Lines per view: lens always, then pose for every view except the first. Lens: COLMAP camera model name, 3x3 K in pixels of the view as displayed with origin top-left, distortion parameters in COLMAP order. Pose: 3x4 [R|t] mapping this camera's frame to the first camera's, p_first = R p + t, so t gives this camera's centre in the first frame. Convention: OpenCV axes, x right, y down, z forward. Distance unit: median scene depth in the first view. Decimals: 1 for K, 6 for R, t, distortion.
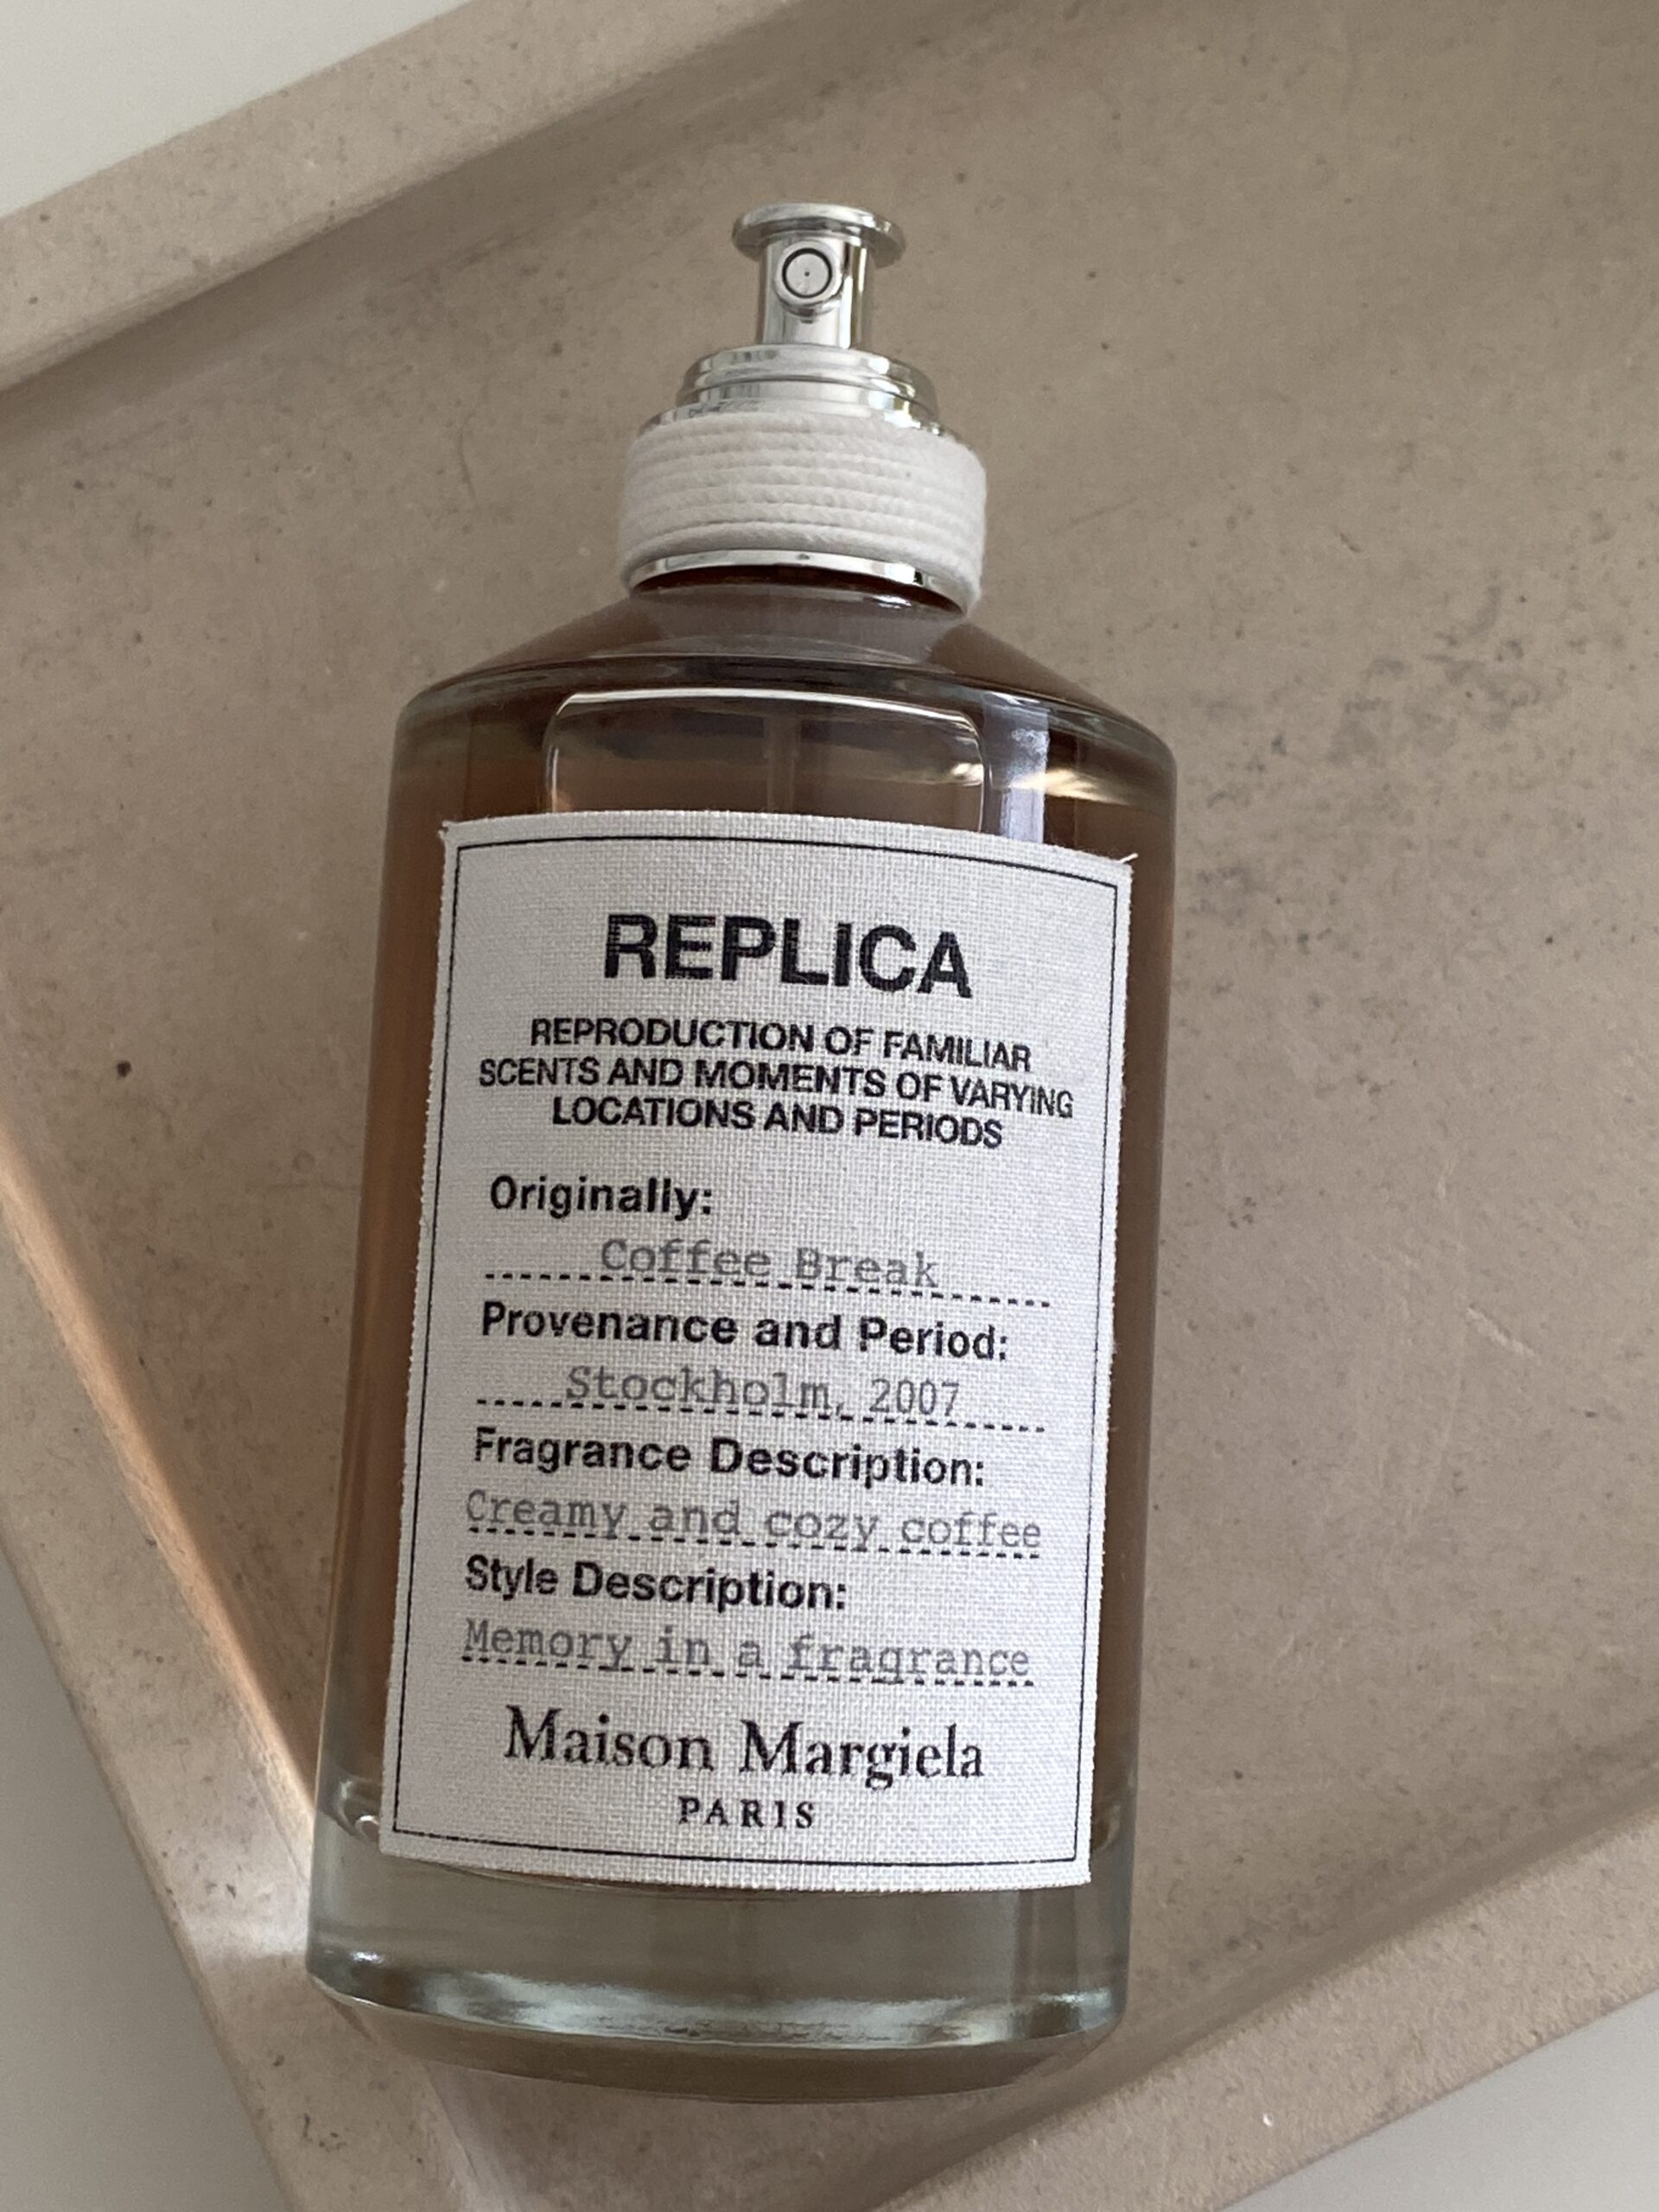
lens RADIAL K [[3663.0, 0, 829.5], [0, 3663.0, 1106.0], [0, 0, 1]] dist [0.136933, 0.039046]
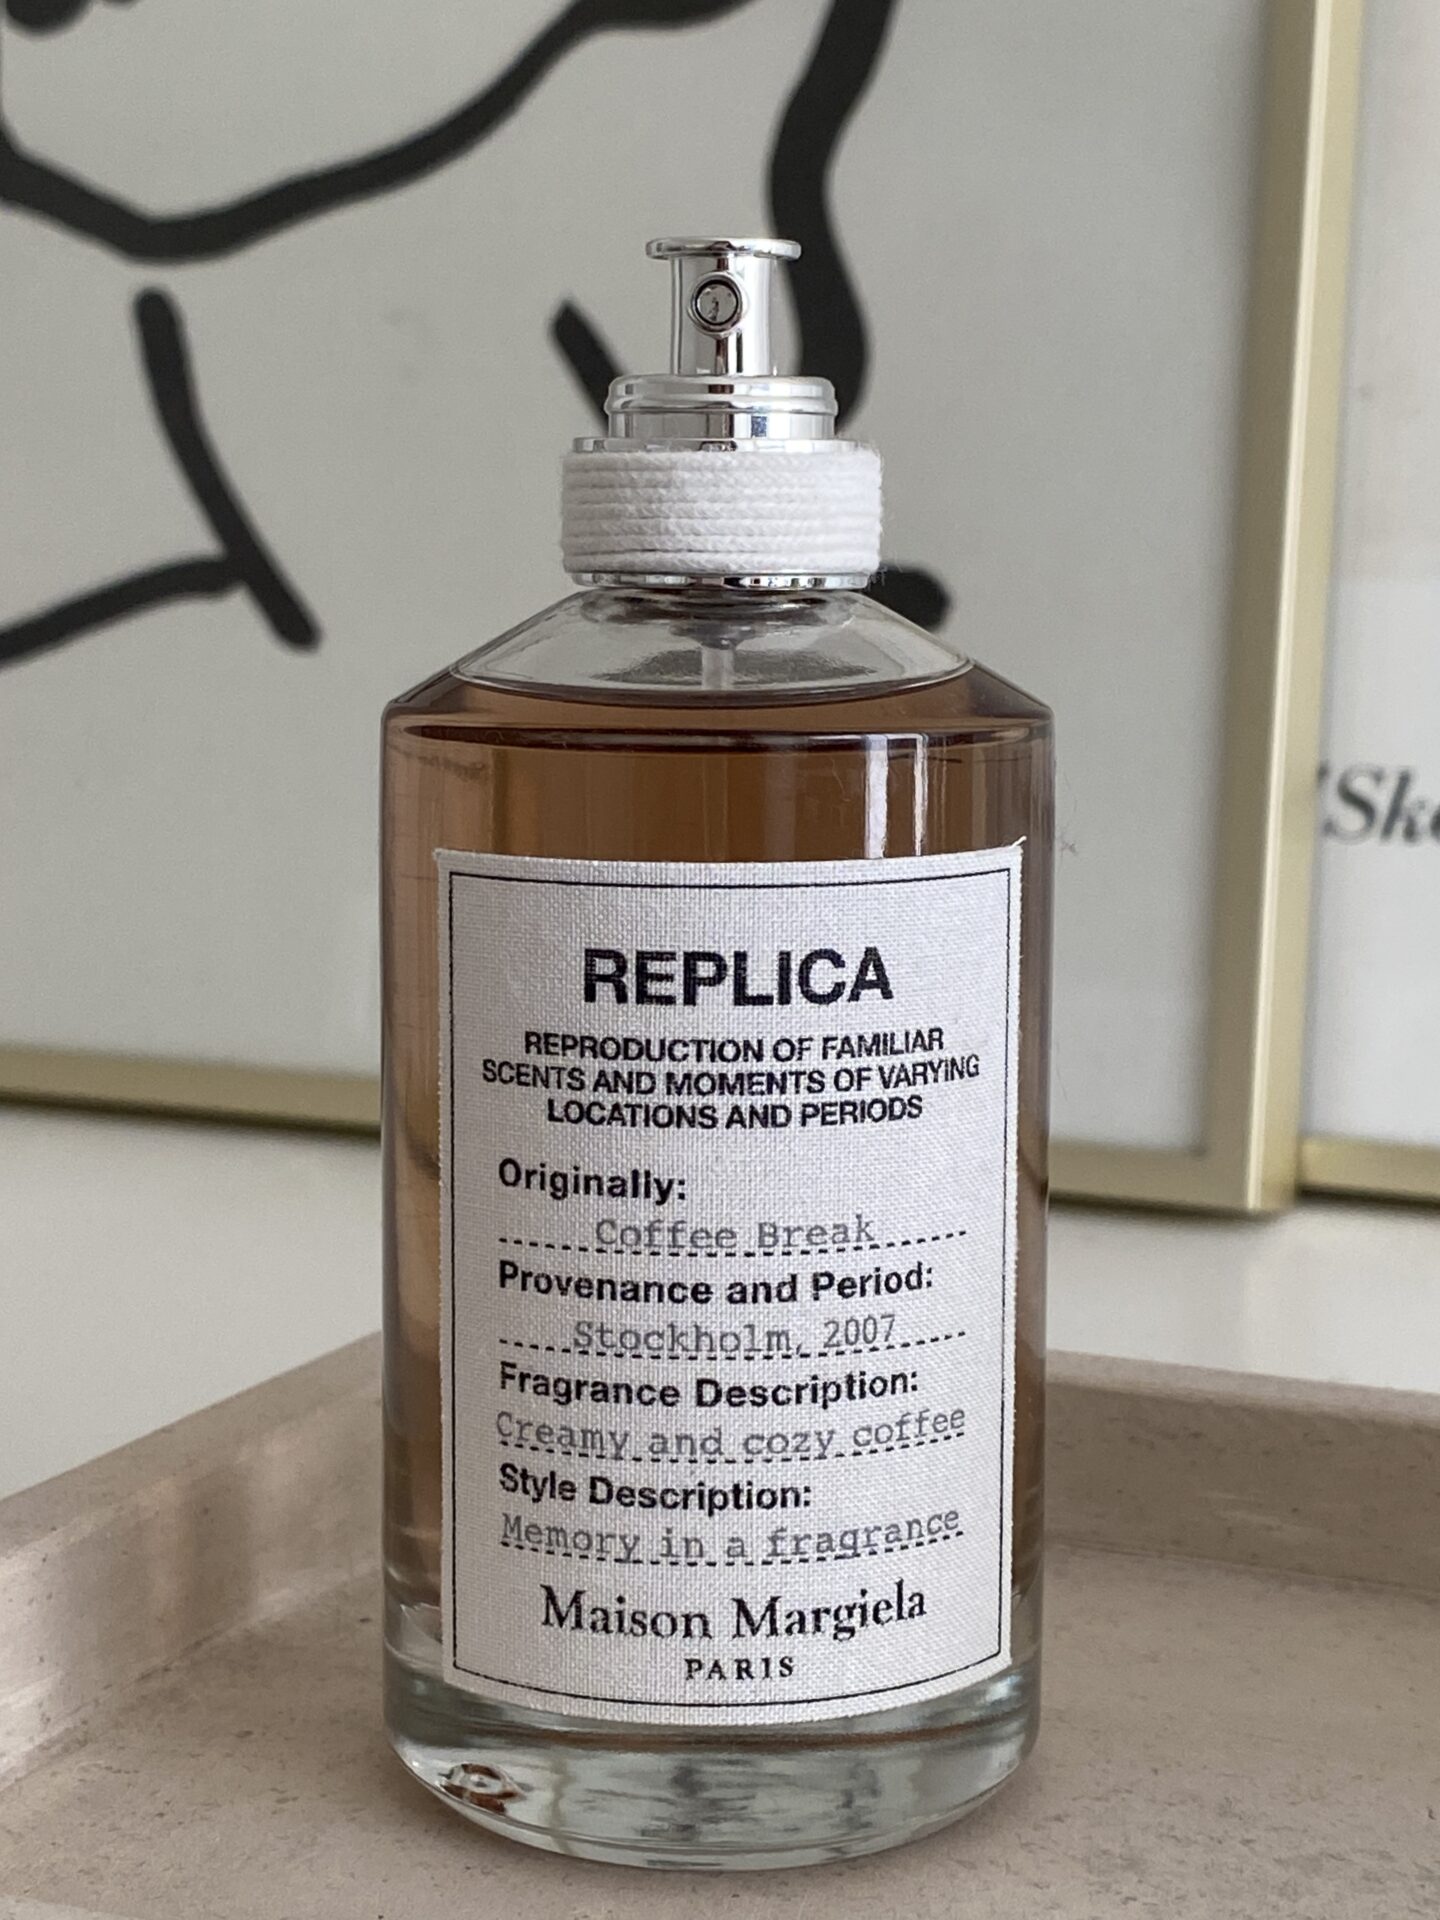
lens RADIAL K [[3179.5, 0, 720.0], [0, 3179.5, 960.0], [0, 0, 1]] dist [0.136933, 0.039046]
pose [[0.998753, -0.049777, 0.003710, -0.020881], [0.047557, 0.971518, 0.232143, -0.288520], [-0.015160, -0.231677, 0.972675, -0.000622]]
